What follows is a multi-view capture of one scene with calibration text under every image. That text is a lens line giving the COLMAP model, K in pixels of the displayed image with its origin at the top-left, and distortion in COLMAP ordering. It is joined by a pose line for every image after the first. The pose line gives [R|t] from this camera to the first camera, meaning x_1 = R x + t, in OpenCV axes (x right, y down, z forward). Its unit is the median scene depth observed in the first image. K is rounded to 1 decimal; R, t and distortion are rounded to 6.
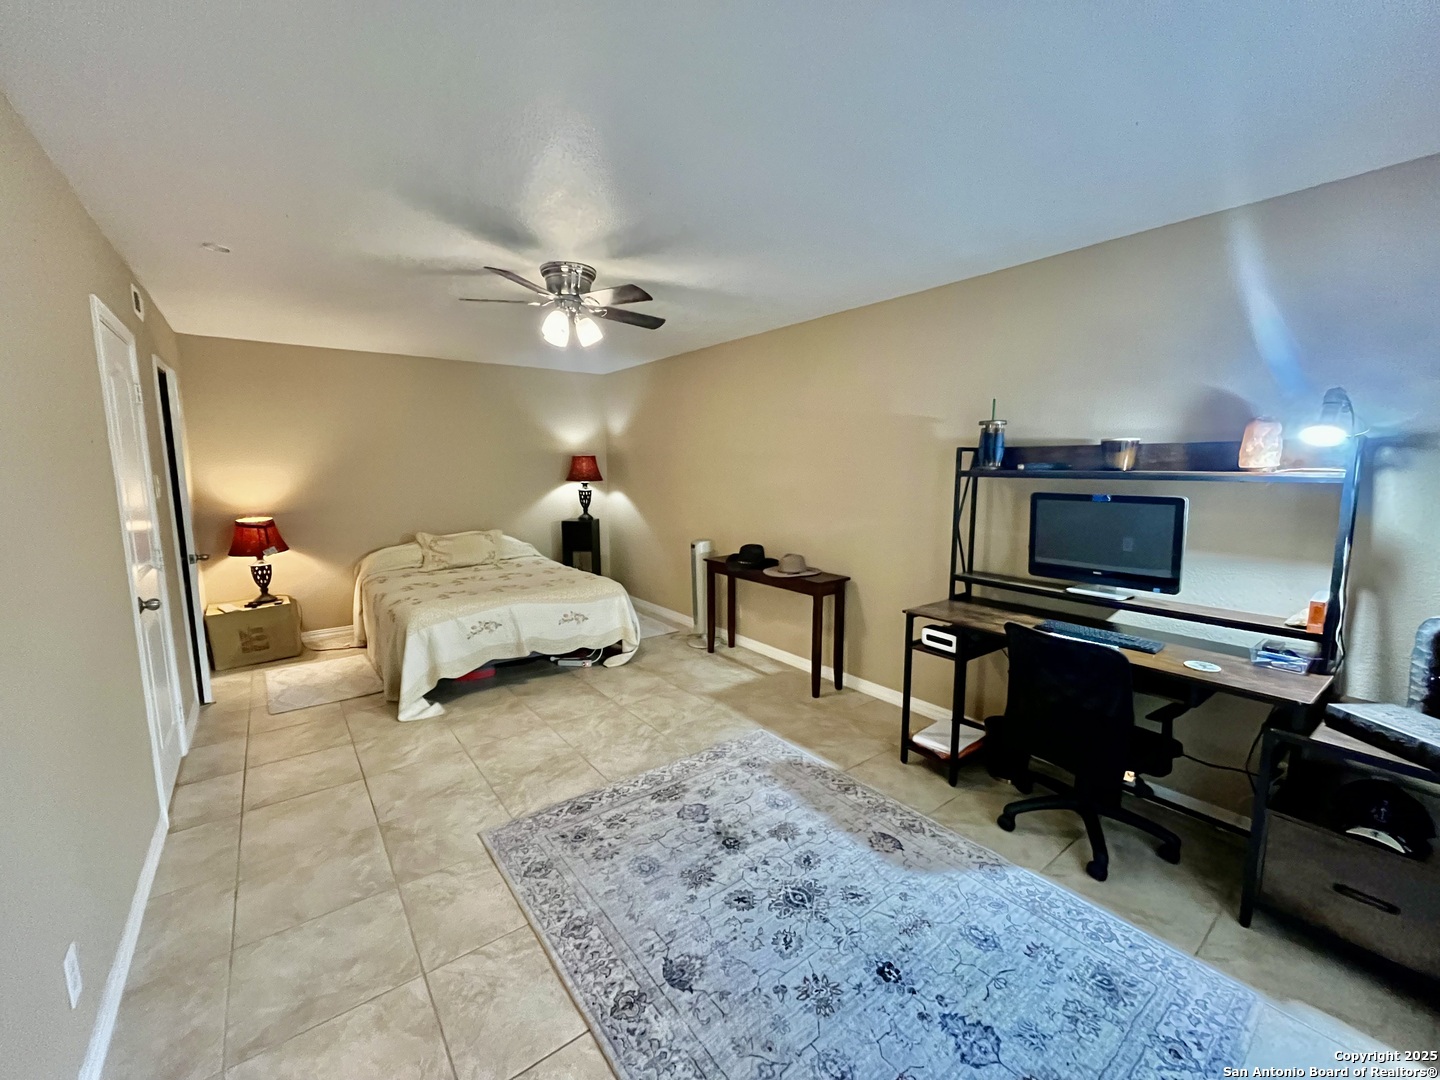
lens RADIAL K [[580.5, 0, 723.0], [0, 580.5, 539.3], [0, 0, 1]] dist [-0.002790, -0.000210]
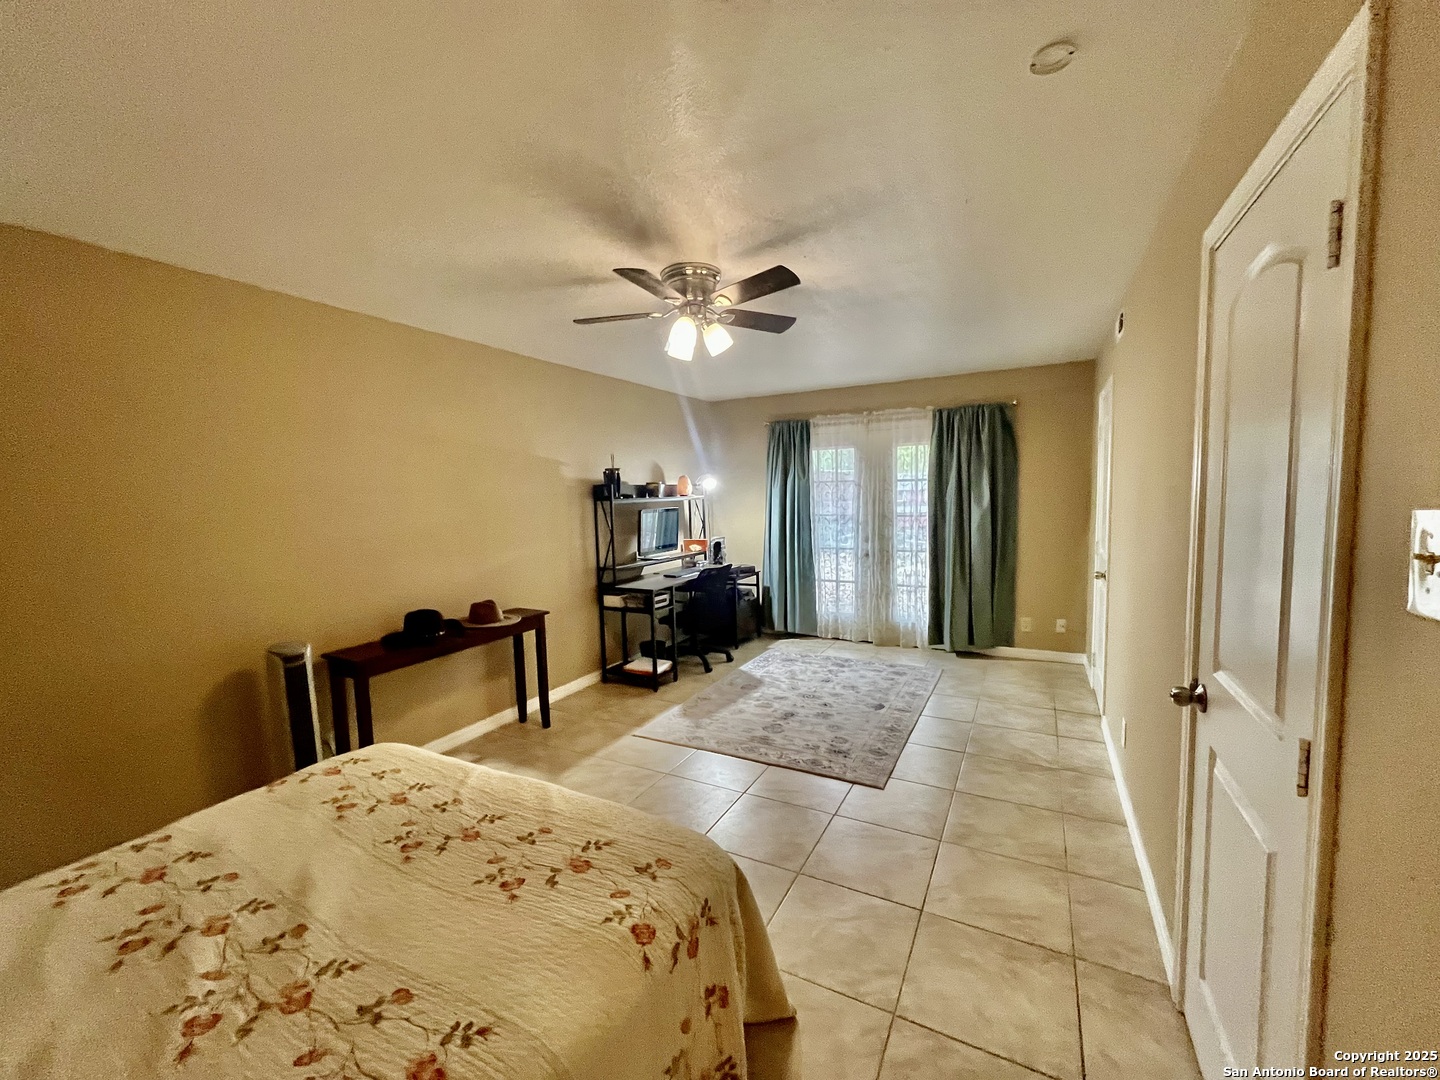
lens RADIAL K [[580.5, 0, 722.5], [0, 580.5, 538.2], [0, 0, 1]] dist [-0.002790, -0.000210]
pose [[-0.403666, -0.054154, 0.913302, -1.292821], [0.148626, 0.981106, 0.123864, -0.192514], [-0.902753, 0.185740, -0.387991, 1.589546]]
